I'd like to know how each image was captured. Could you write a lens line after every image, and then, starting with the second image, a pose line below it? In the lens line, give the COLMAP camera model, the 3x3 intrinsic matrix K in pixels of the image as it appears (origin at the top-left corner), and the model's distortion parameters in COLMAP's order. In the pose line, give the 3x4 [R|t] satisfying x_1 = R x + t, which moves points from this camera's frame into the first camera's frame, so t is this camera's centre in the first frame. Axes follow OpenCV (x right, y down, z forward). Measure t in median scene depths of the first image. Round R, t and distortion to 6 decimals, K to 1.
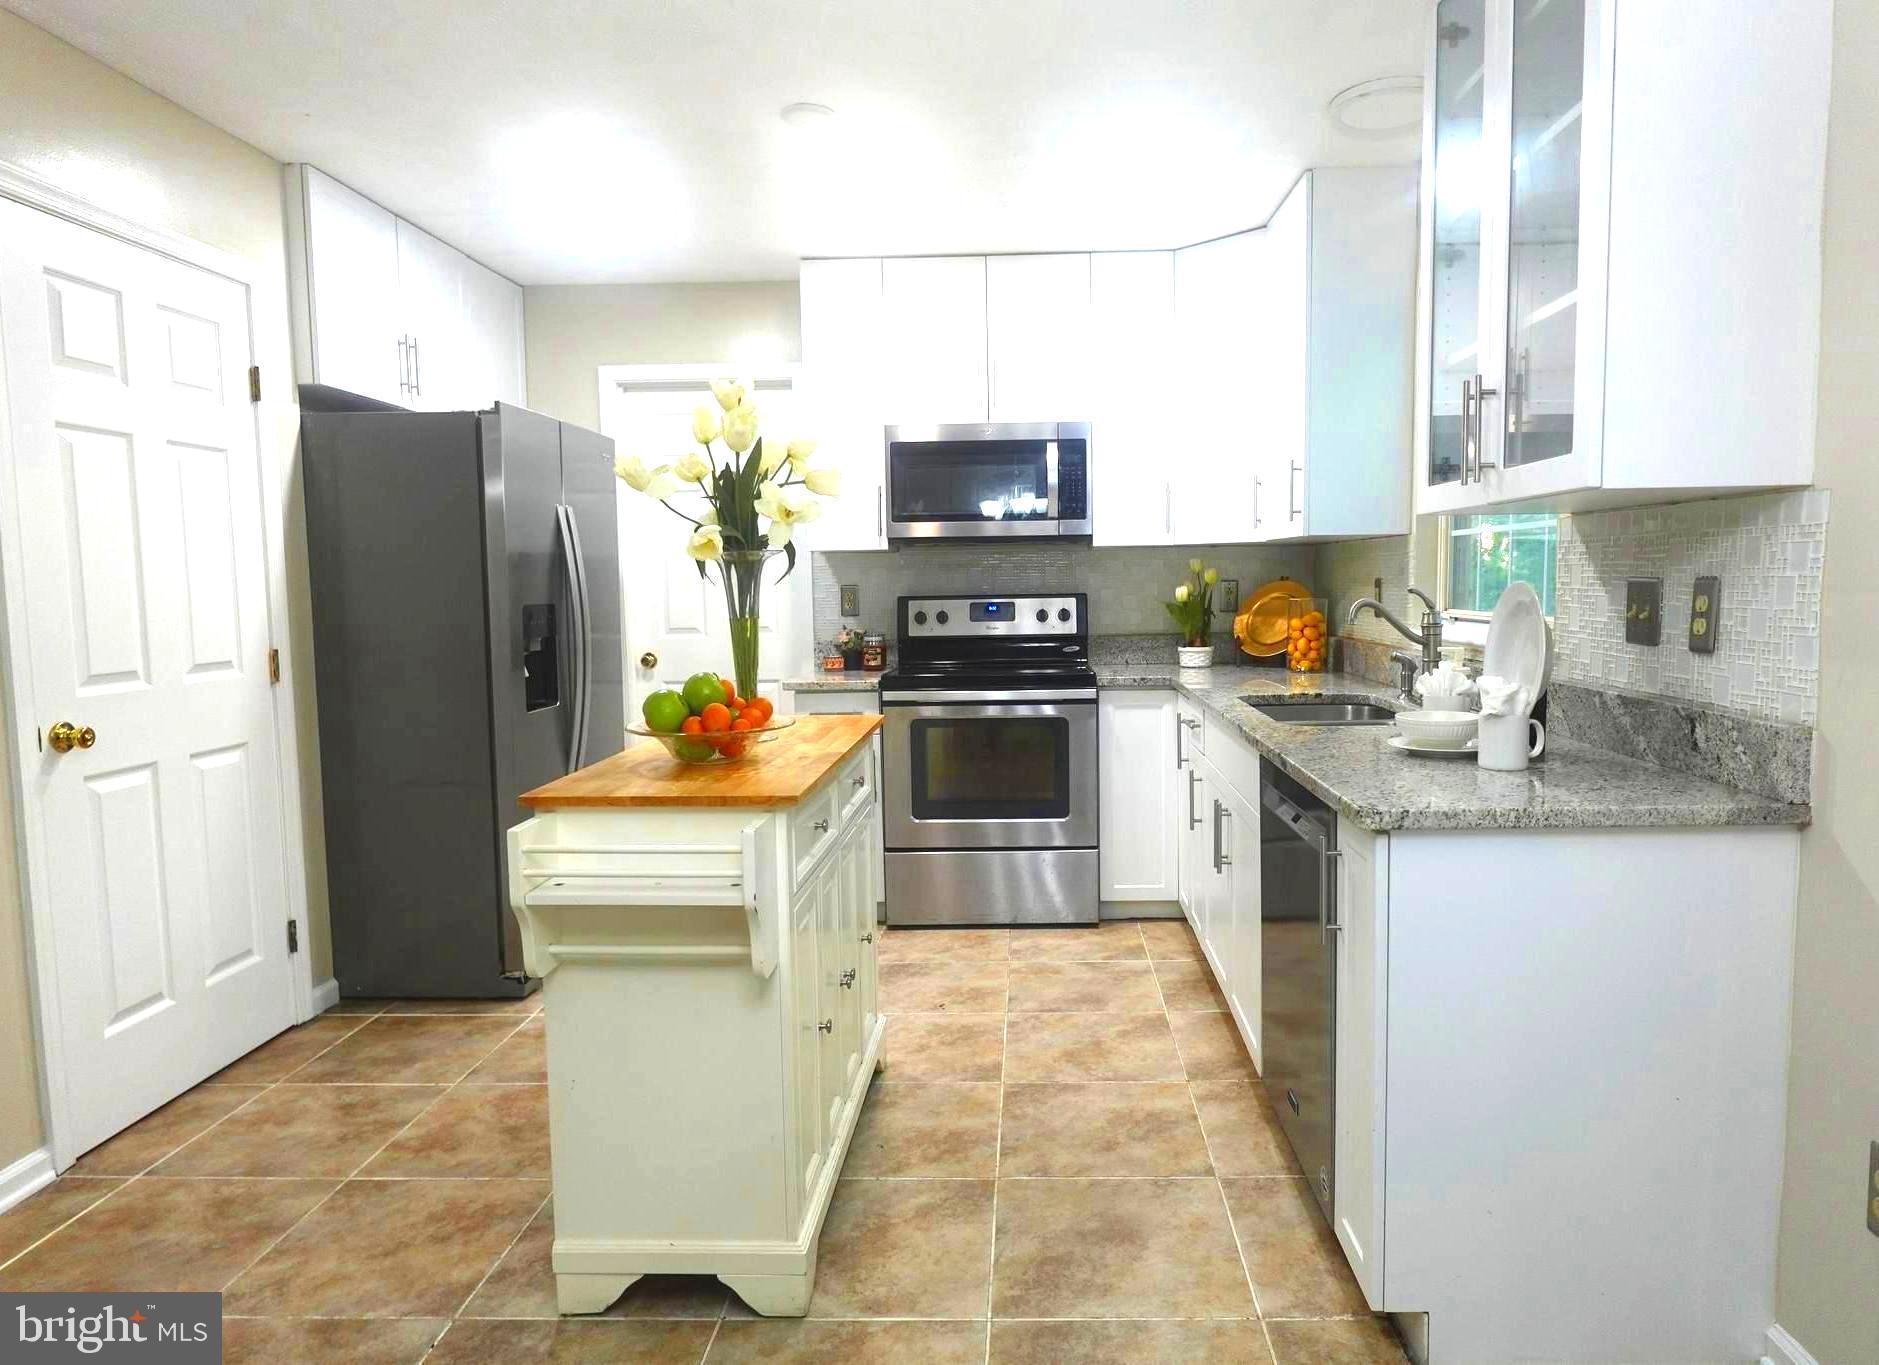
lens RADIAL K [[1162.3, 0, 997.3], [0, 1162.3, 679.0], [0, 0, 1]] dist [-0.001759, 0.005045]
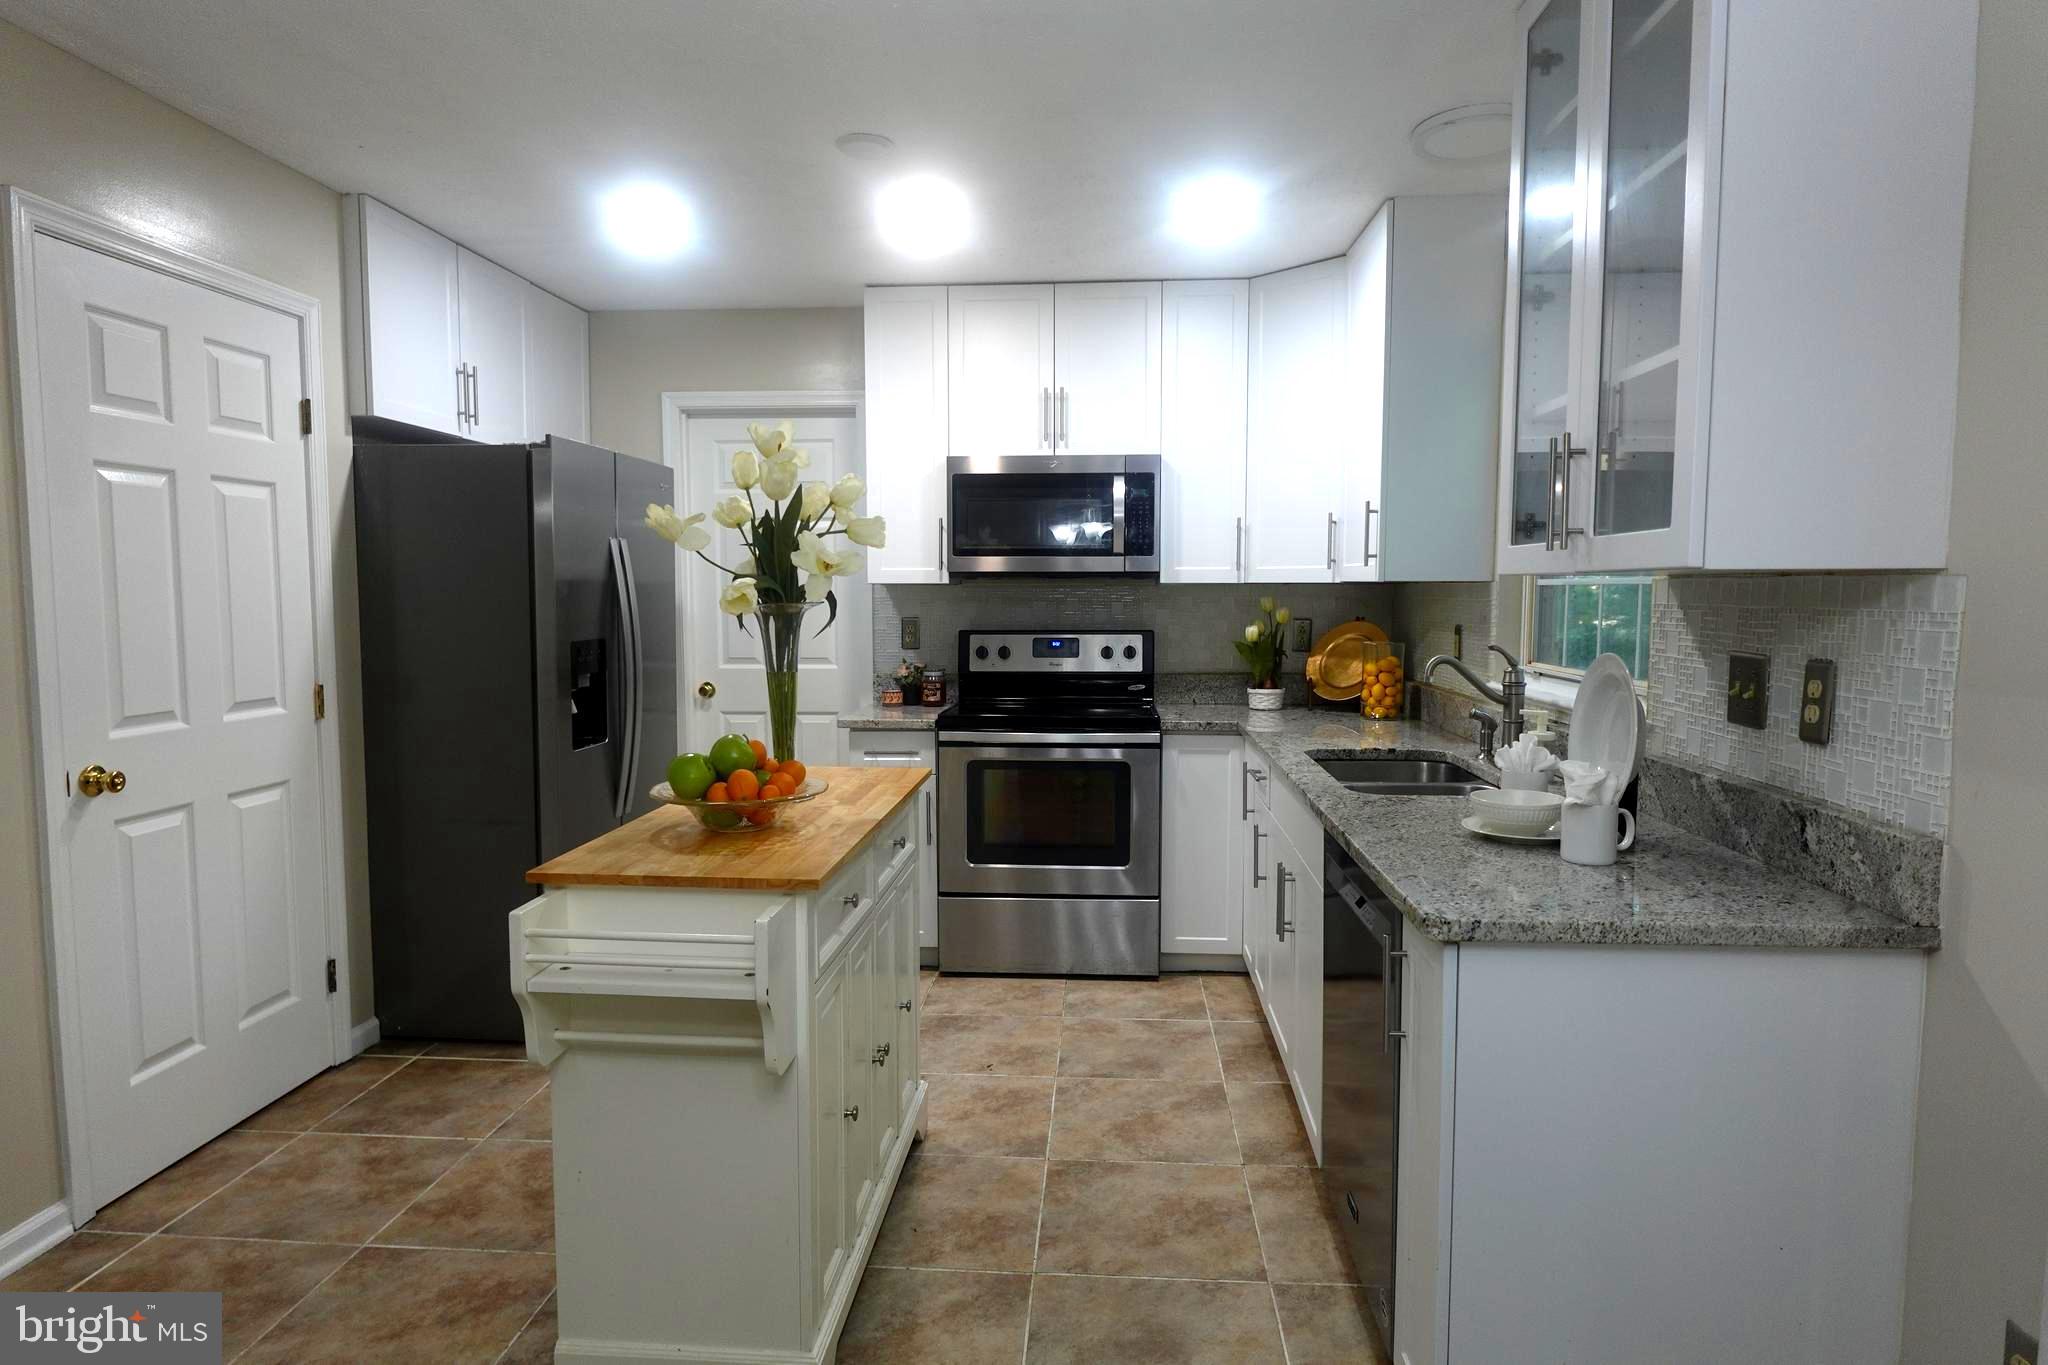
lens RADIAL K [[1161.3, 0, 1024.5], [0, 1161.3, 679.6], [0, 0, 1]] dist [-0.000464, 0.003035]
pose [[0.998842, 0.017915, -0.044645, 0.022051], [-0.018283, 0.999802, -0.007851, -0.037894], [0.044496, 0.008658, 0.998972, 0.048024]]
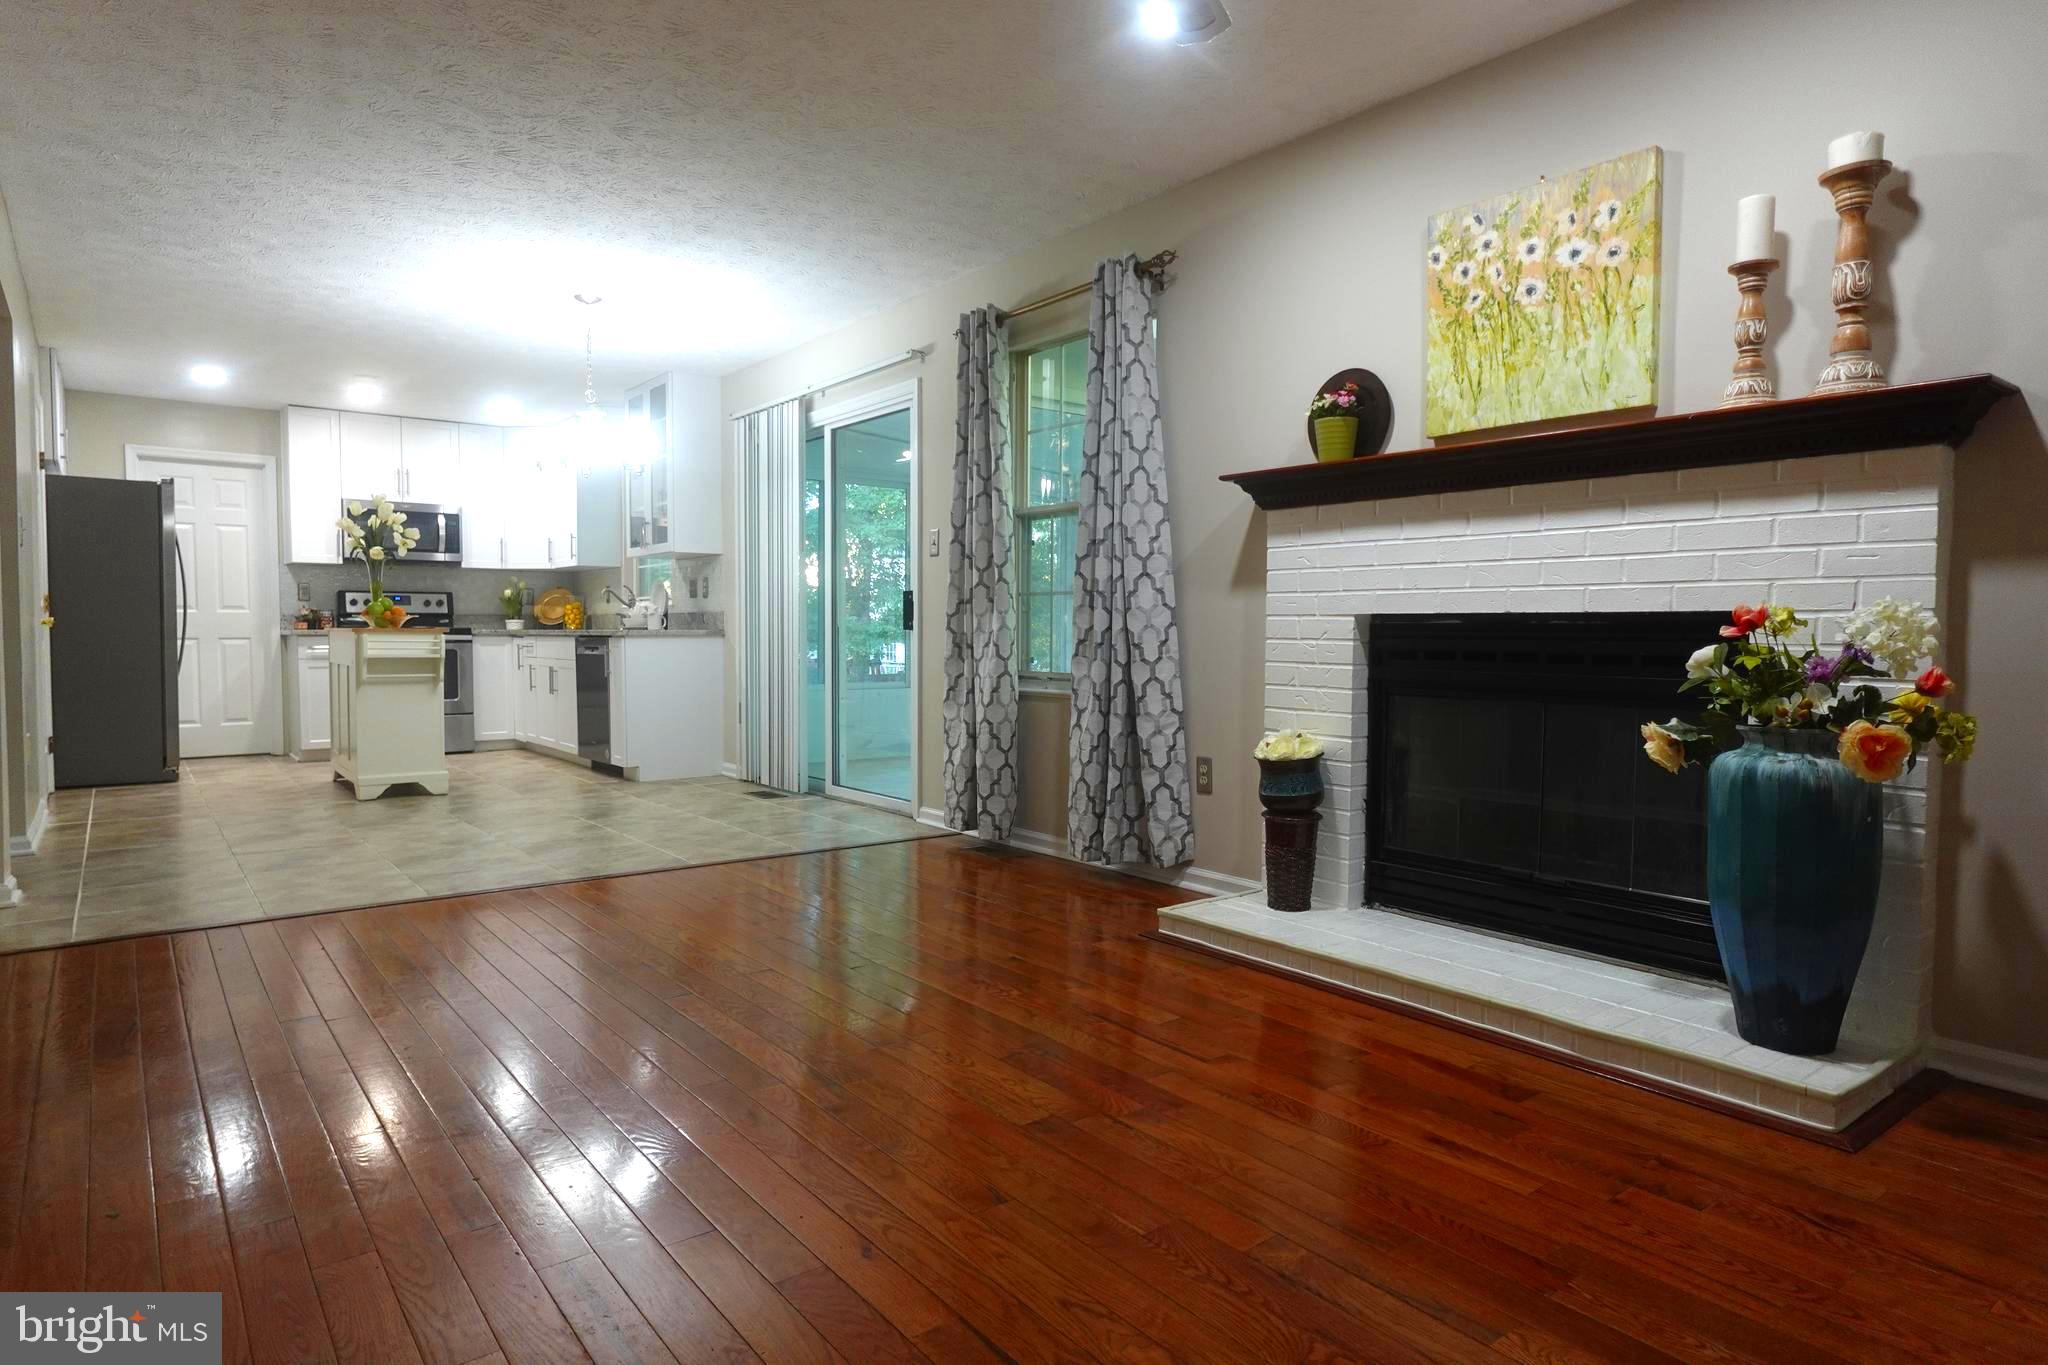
lens RADIAL K [[1161.3, 0, 1027.8], [0, 1161.3, 679.9], [0, 0, 1]] dist [-0.000464, 0.003035]
pose [[0.768455, -0.011348, 0.639803, -0.694712], [0.042743, 0.998520, -0.033627, 0.289862], [-0.638475, 0.053188, 0.767803, -1.767905]]
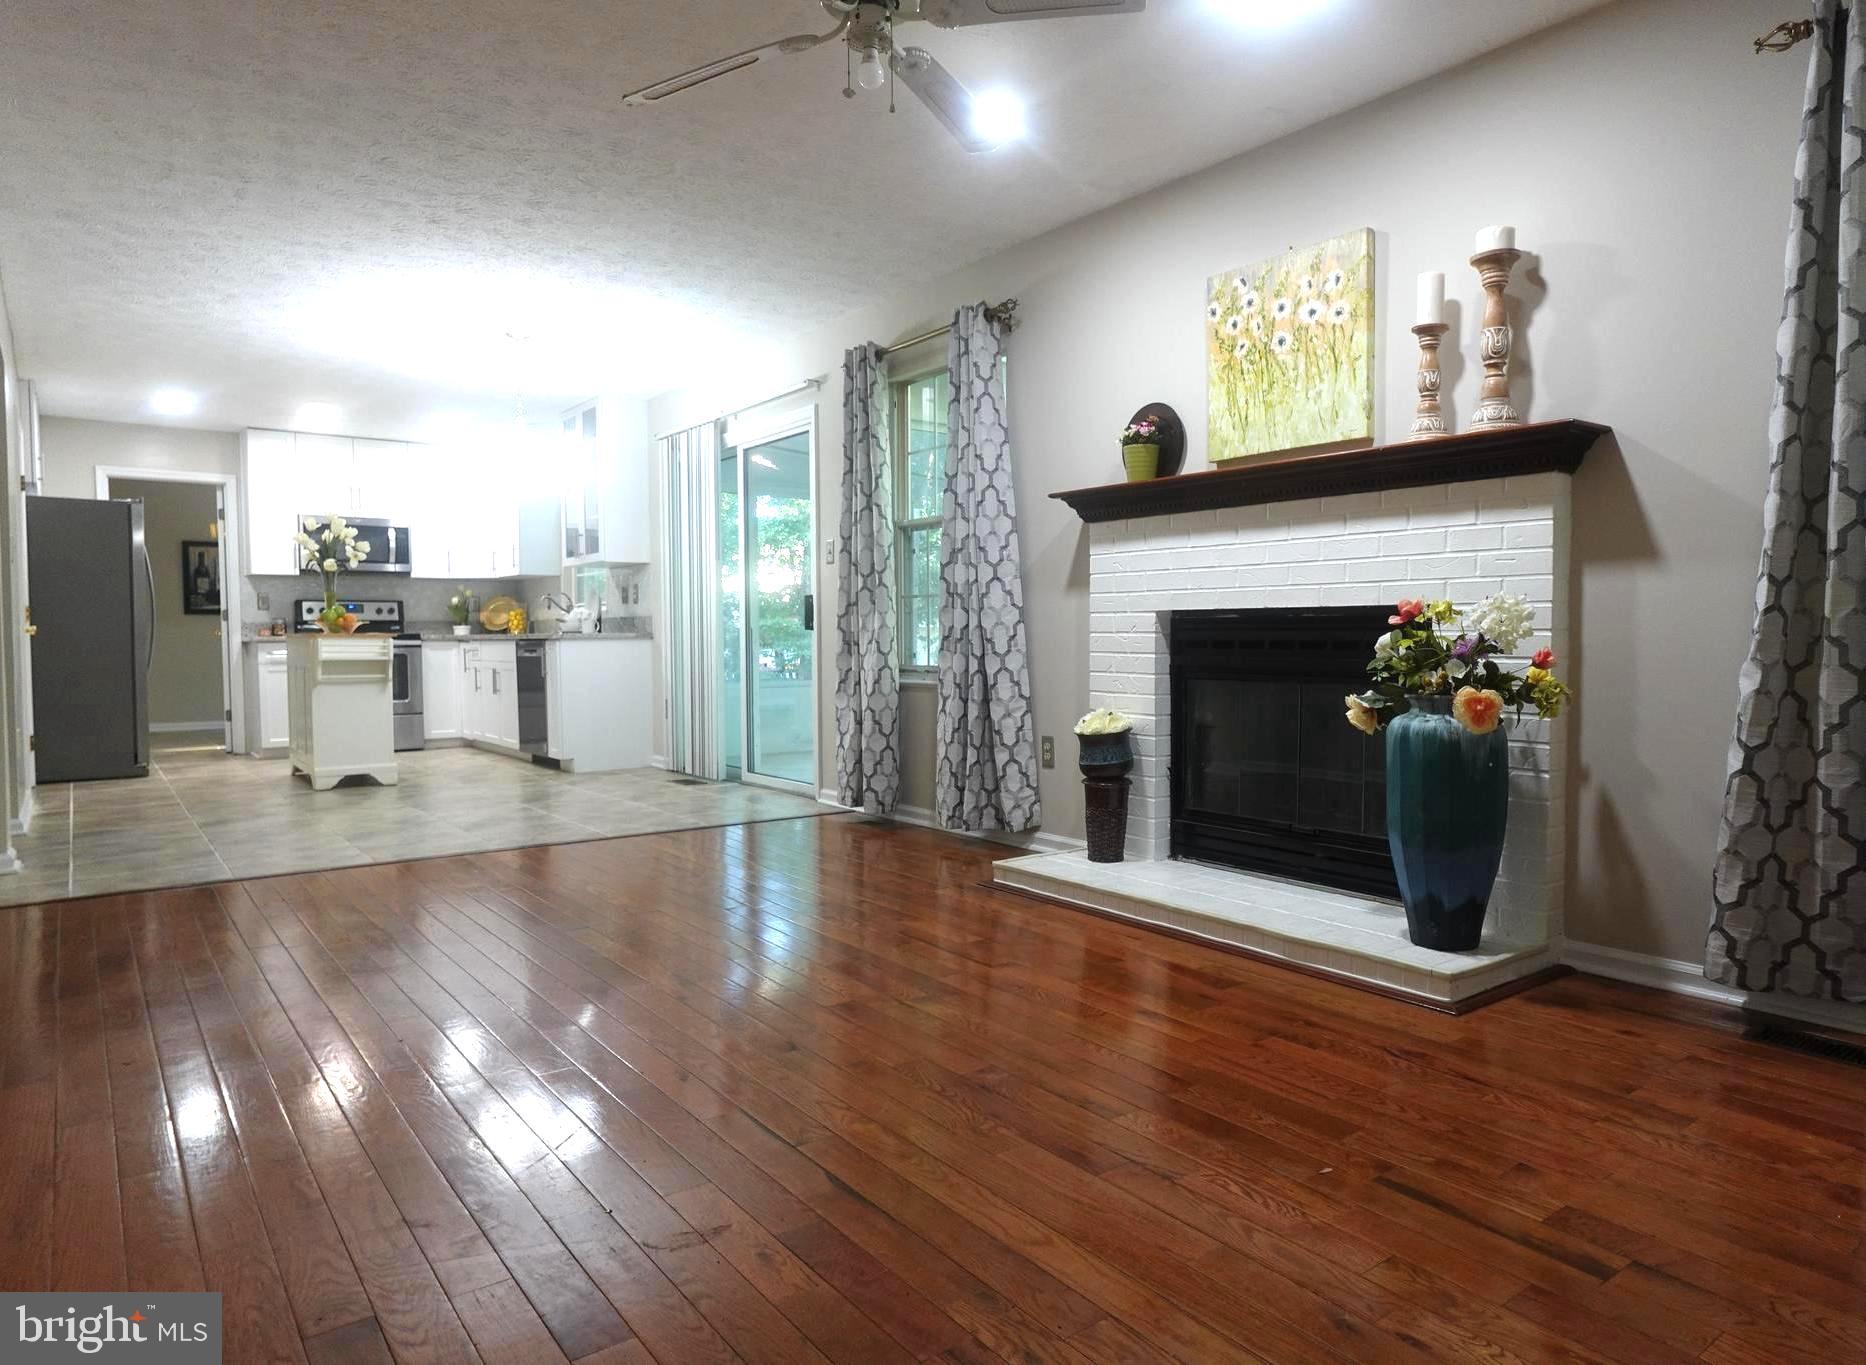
lens RADIAL K [[1160.8, 0, 996.8], [0, 1160.8, 681.4], [0, 0, 1]] dist [-0.001694, 0.003910]
pose [[0.763989, -0.016771, 0.645011, -0.734092], [0.052115, 0.998000, -0.035780, 0.323830], [-0.643121, 0.060950, 0.763335, -2.025473]]
